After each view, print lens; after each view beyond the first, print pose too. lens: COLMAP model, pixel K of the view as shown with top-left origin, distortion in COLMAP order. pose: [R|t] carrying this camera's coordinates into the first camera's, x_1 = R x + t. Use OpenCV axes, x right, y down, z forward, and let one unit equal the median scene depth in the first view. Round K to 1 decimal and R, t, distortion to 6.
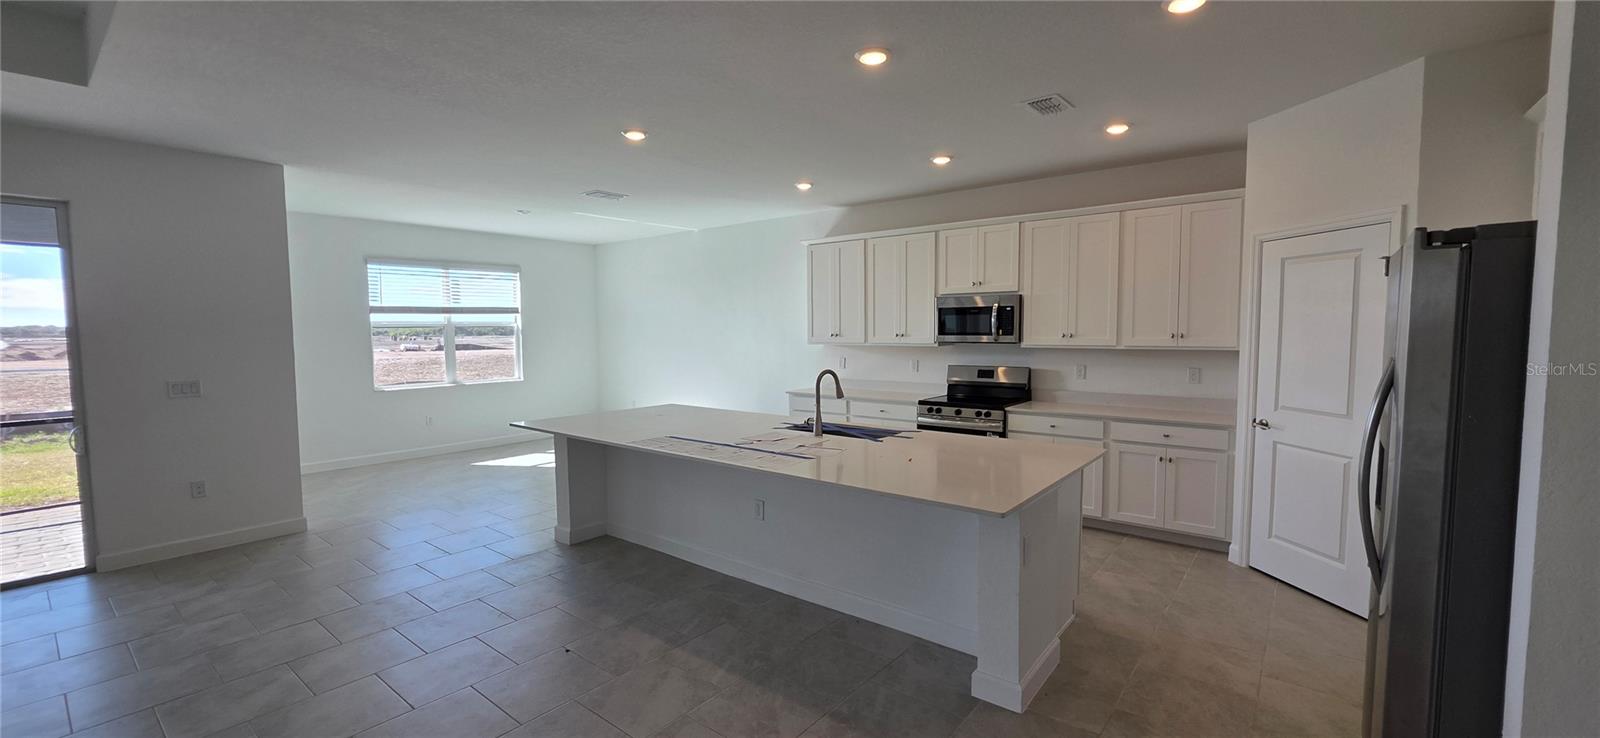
lens RADIAL K [[640.3, 0, 790.1], [0, 640.3, 368.9], [0, 0, 1]] dist [0.001207, -0.000036]
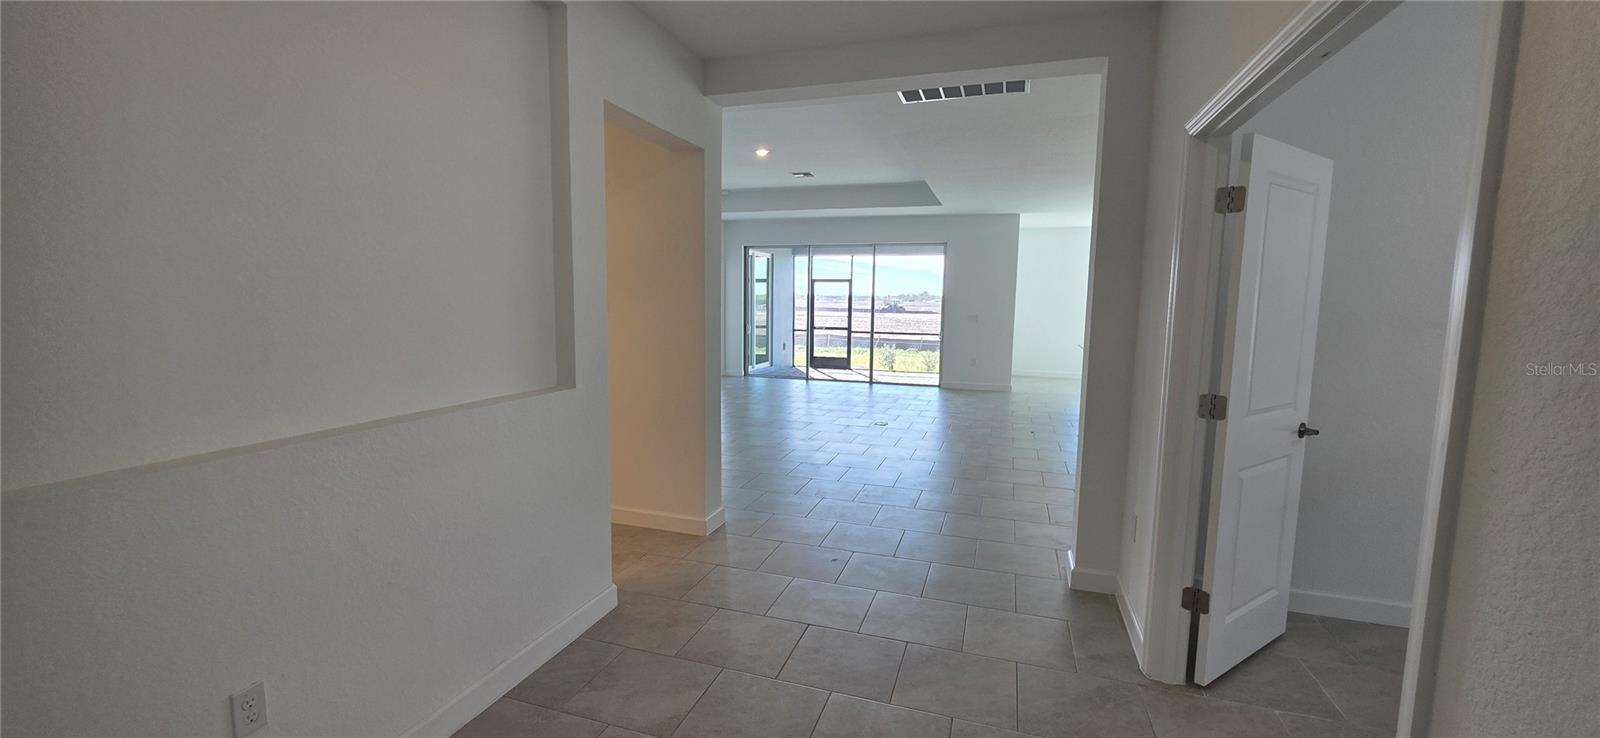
lens RADIAL K [[640.3, 0, 790.1], [0, 640.3, 368.9], [0, 0, 1]] dist [0.001207, -0.000036]
pose [[0.348336, 0.115739, -0.930197, 0.812700], [-0.079397, 0.992425, 0.093749, 0.040364], [0.934001, 0.041199, 0.354887, -0.354247]]
